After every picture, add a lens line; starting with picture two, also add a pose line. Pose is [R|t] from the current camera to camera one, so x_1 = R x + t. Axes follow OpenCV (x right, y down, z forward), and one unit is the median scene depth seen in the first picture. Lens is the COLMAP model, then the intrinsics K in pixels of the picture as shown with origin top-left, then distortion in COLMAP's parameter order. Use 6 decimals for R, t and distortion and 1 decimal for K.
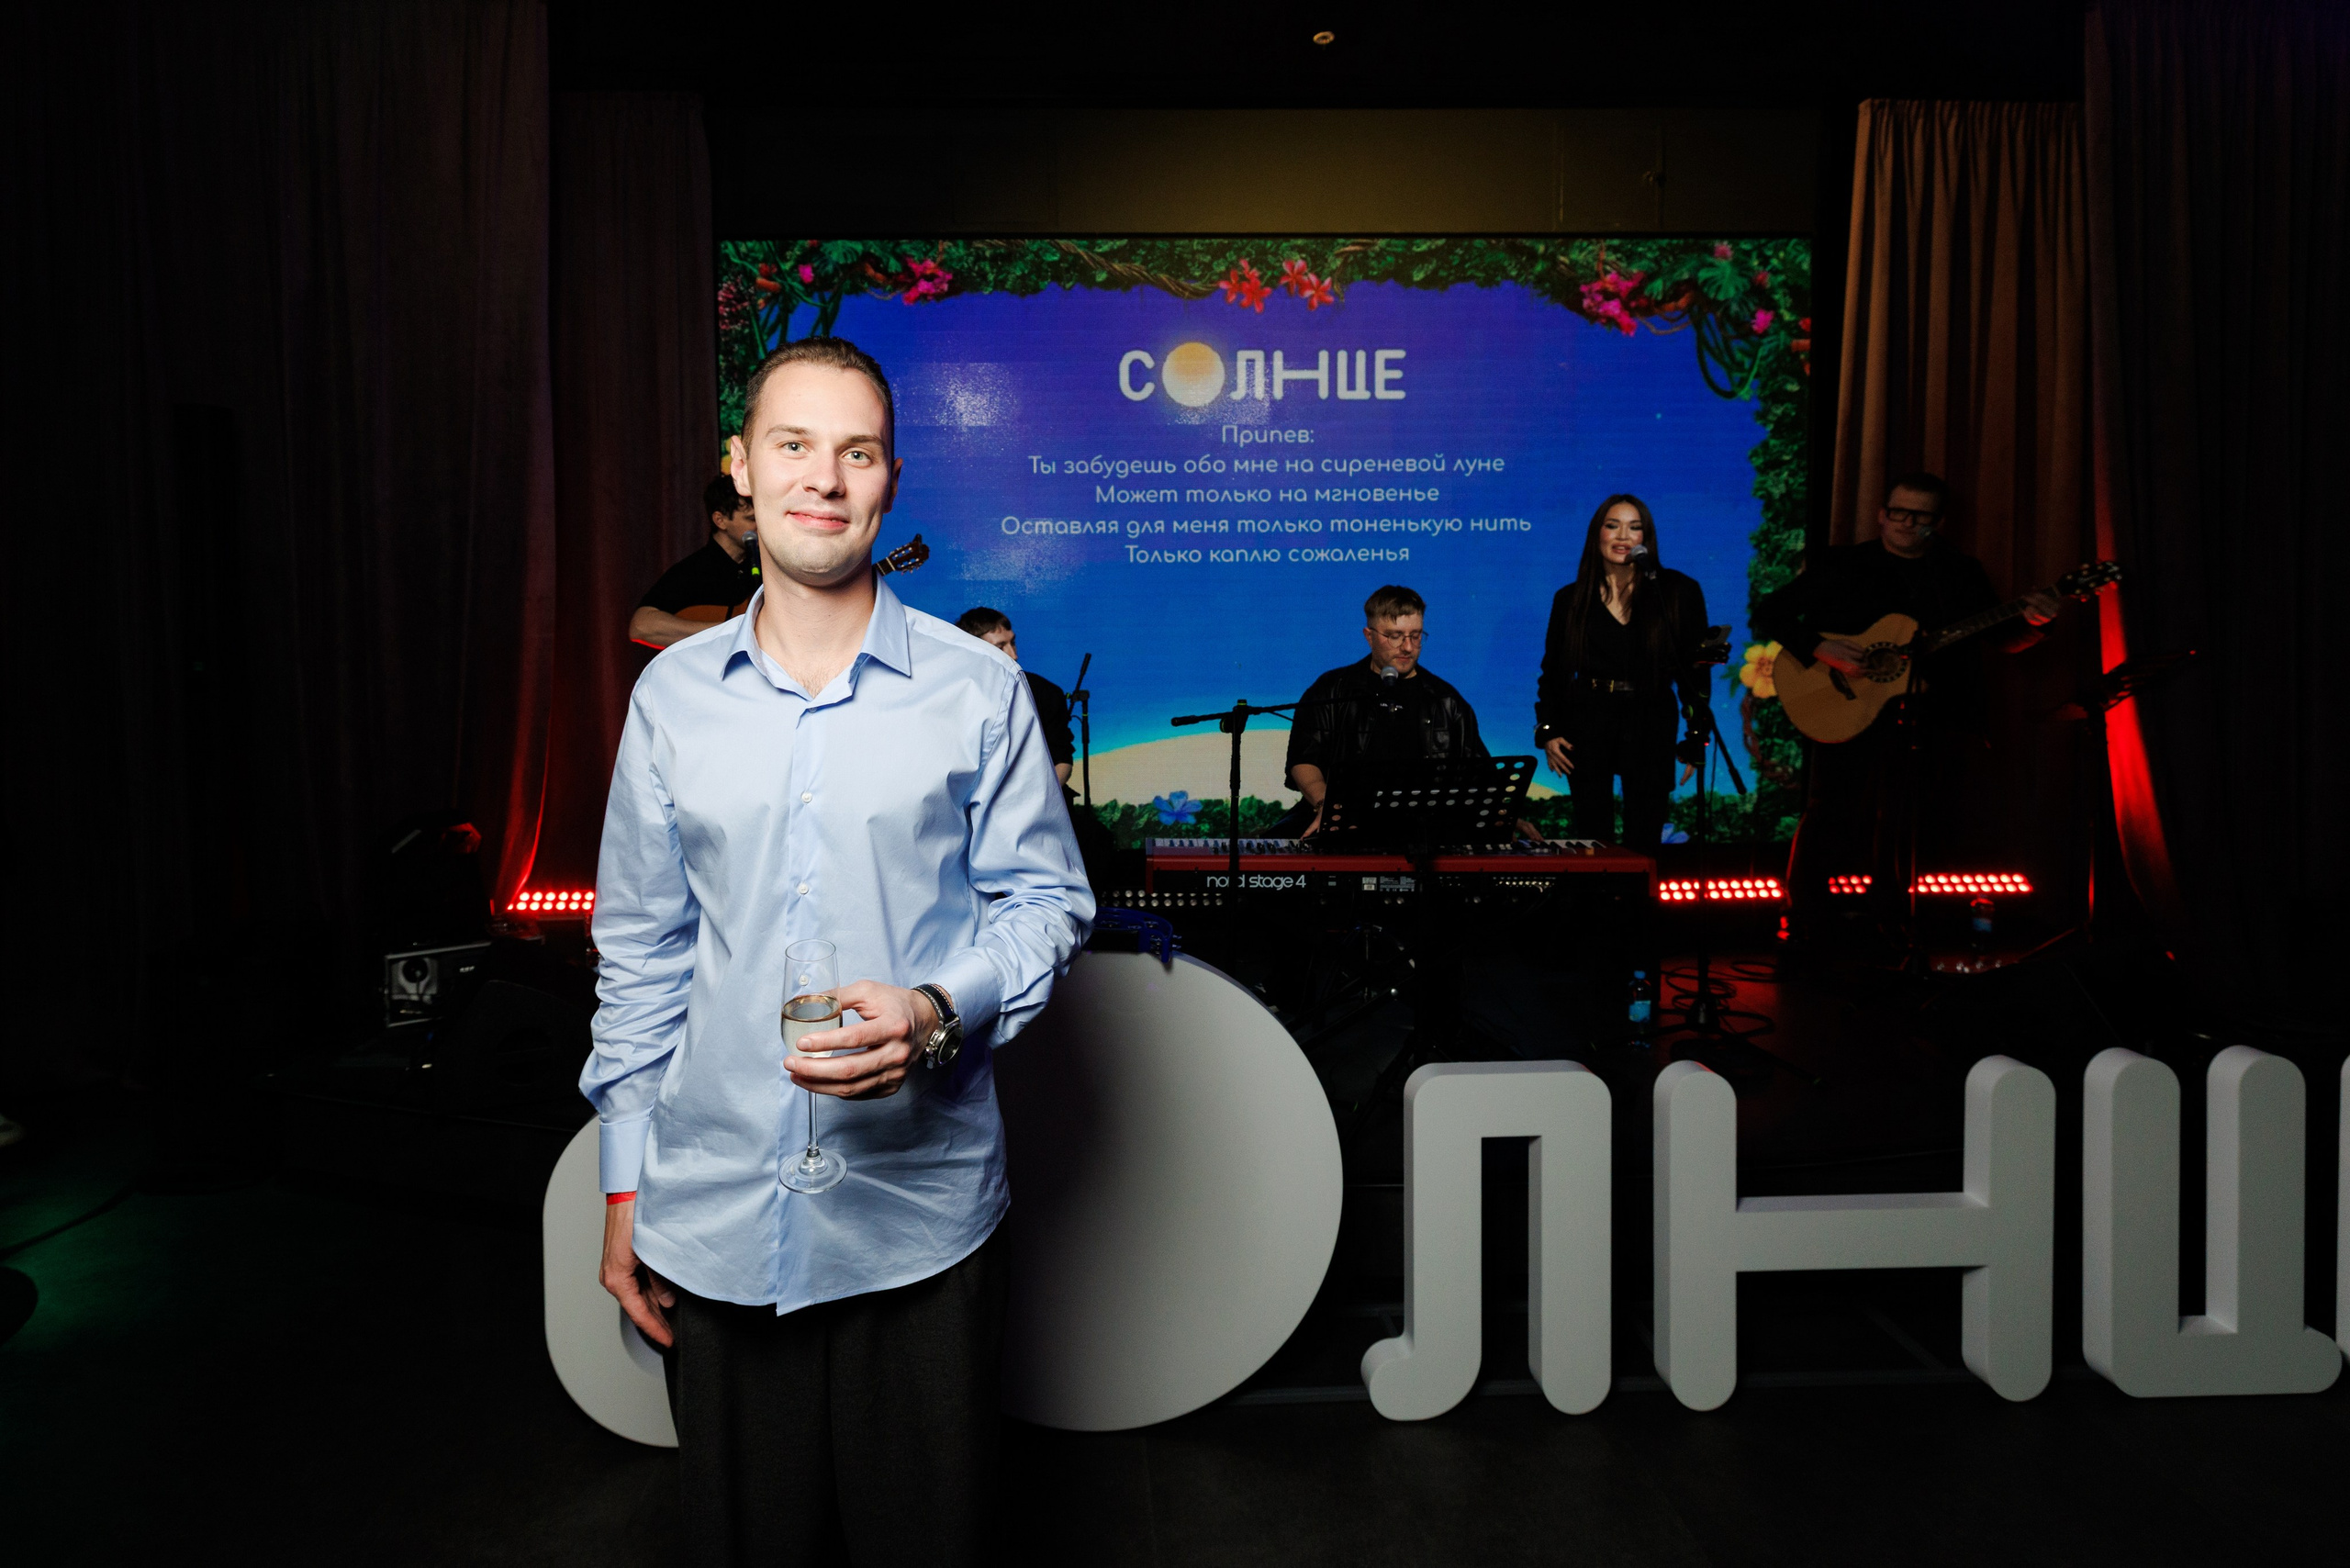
lens RADIAL K [[1633.6, 0, 1140.0], [0, 1633.6, 714.0], [0, 0, 1]] dist [-0.005252, 0.003524]
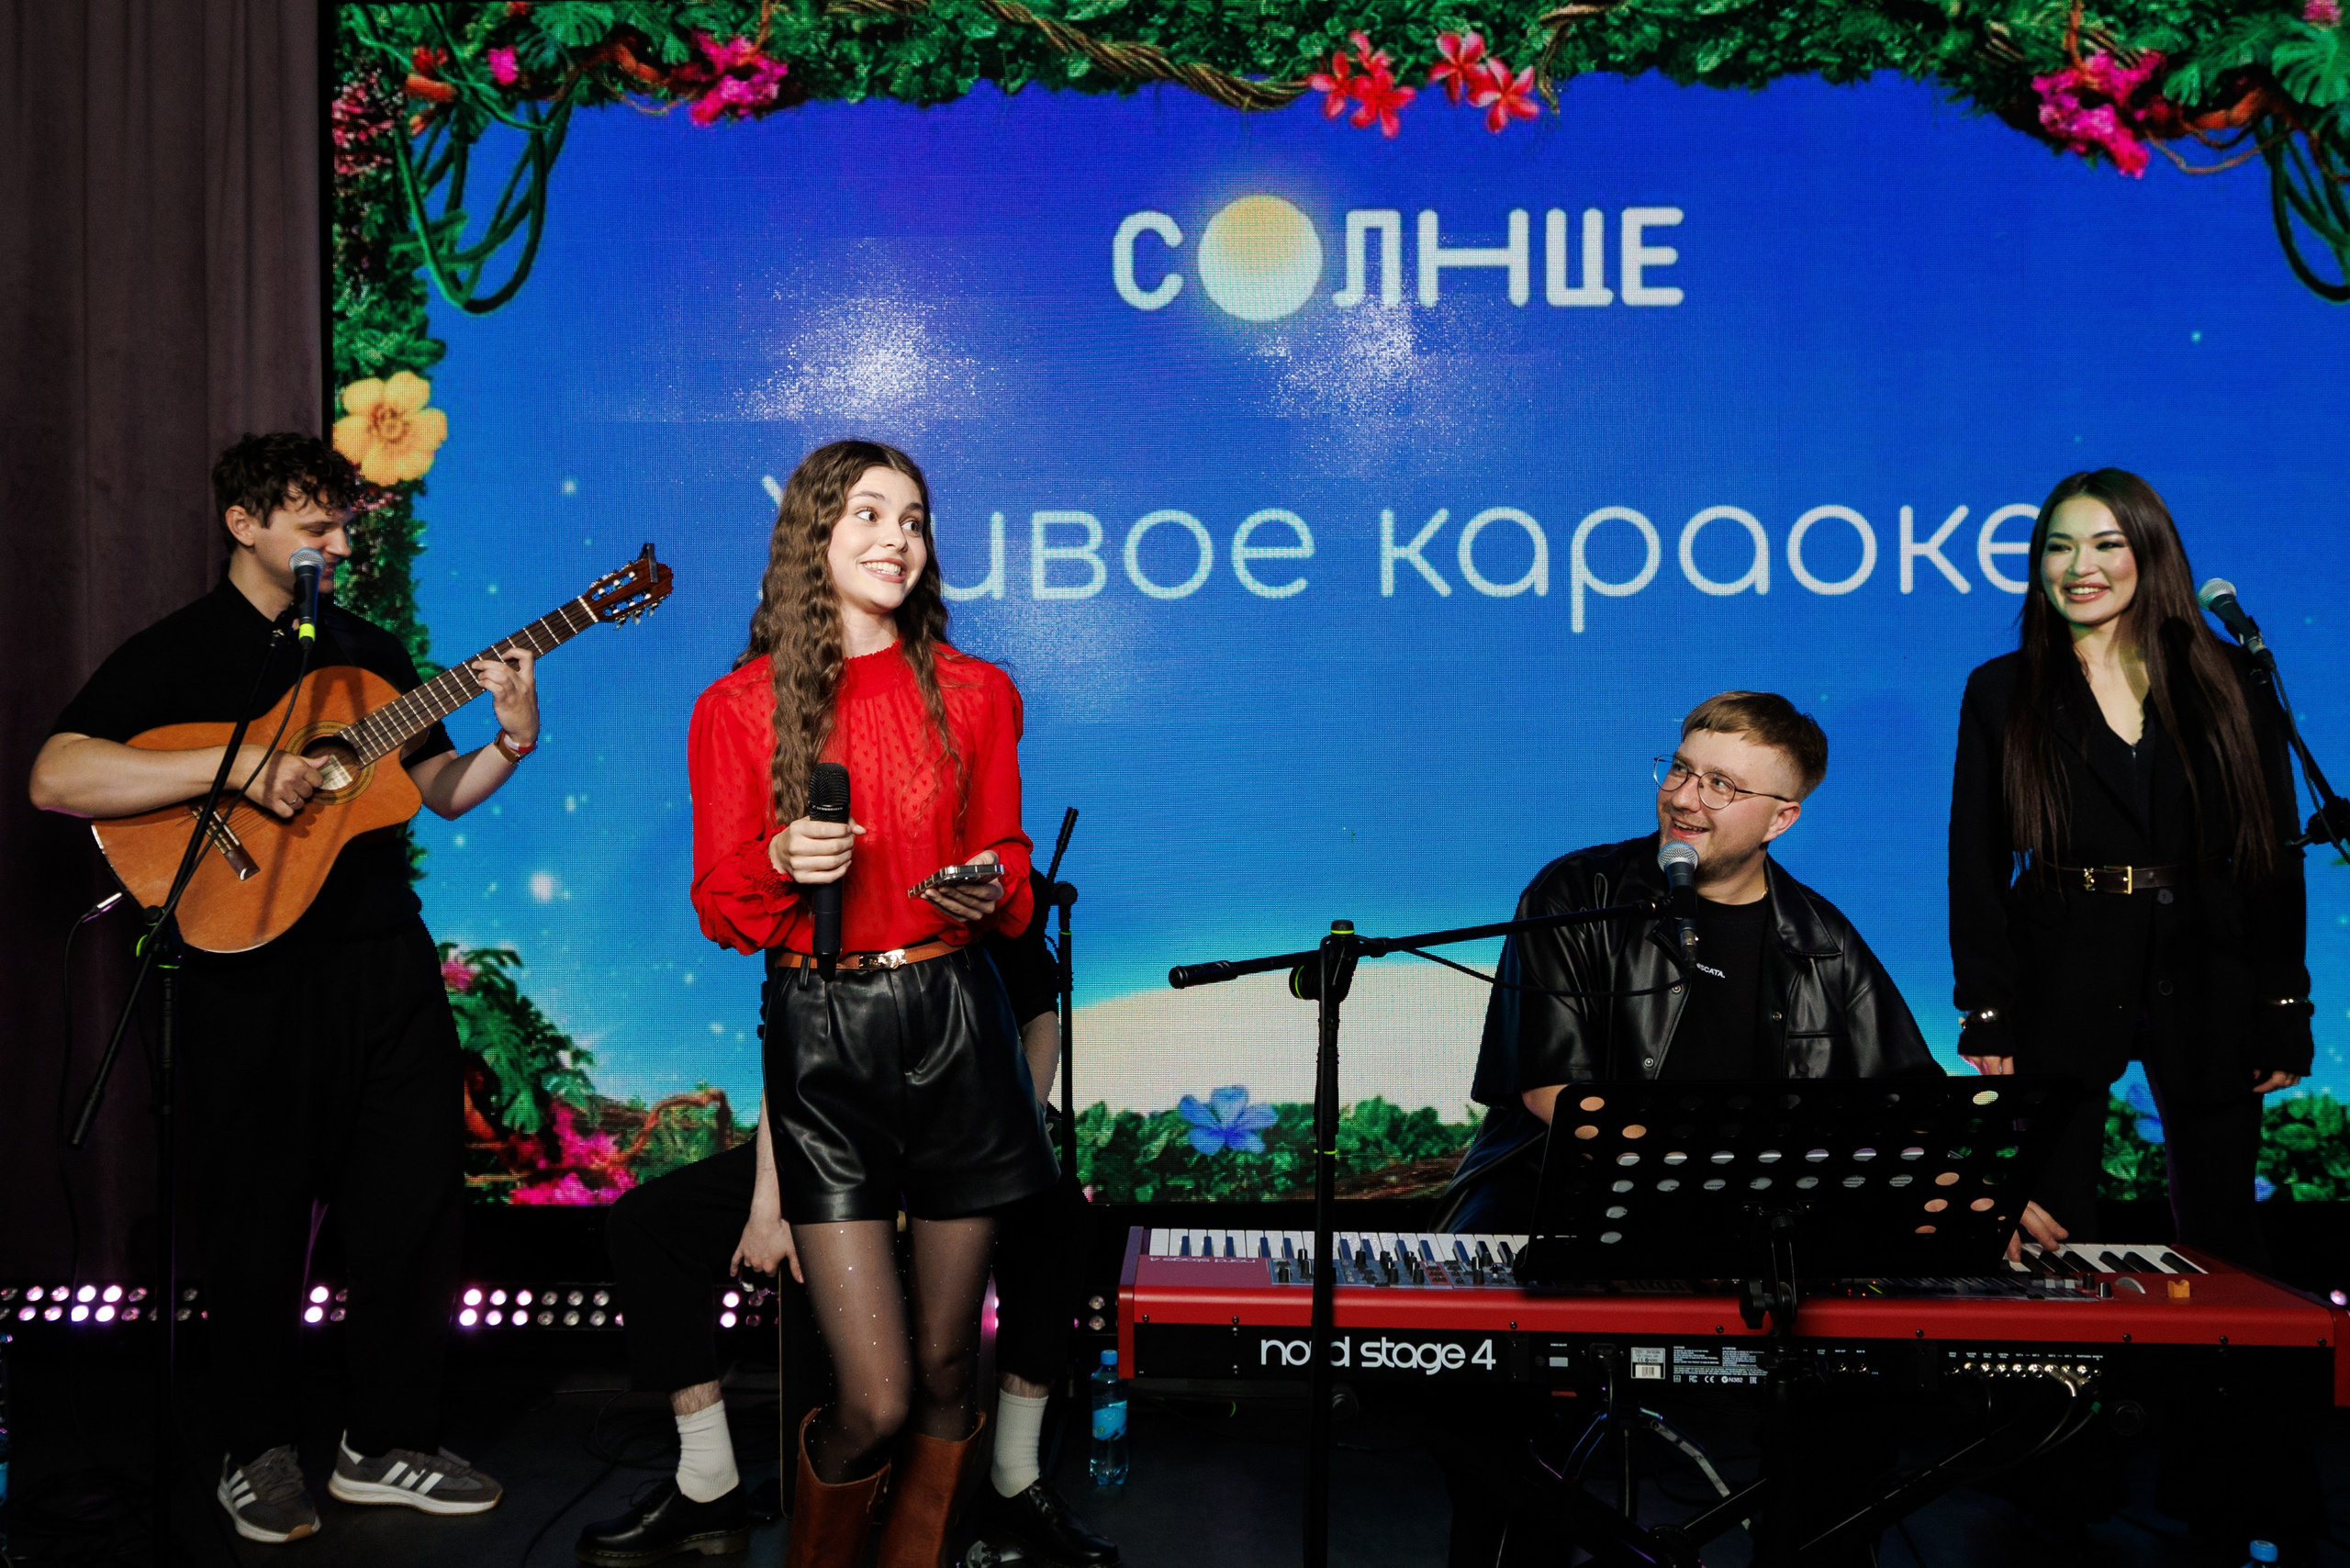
lens RADIAL K [[2143.6, 0, 1169.0], [0, 2143.6, 748.6], [0, 0, 1]] dist [0.000819, 0.003210]
pose [[0.999260, 0.002755, -0.038352, 0.030456], [-0.005188, 0.997969, -0.063486, -0.014052], [0.038099, 0.063638, 0.997246, 0.346909]]
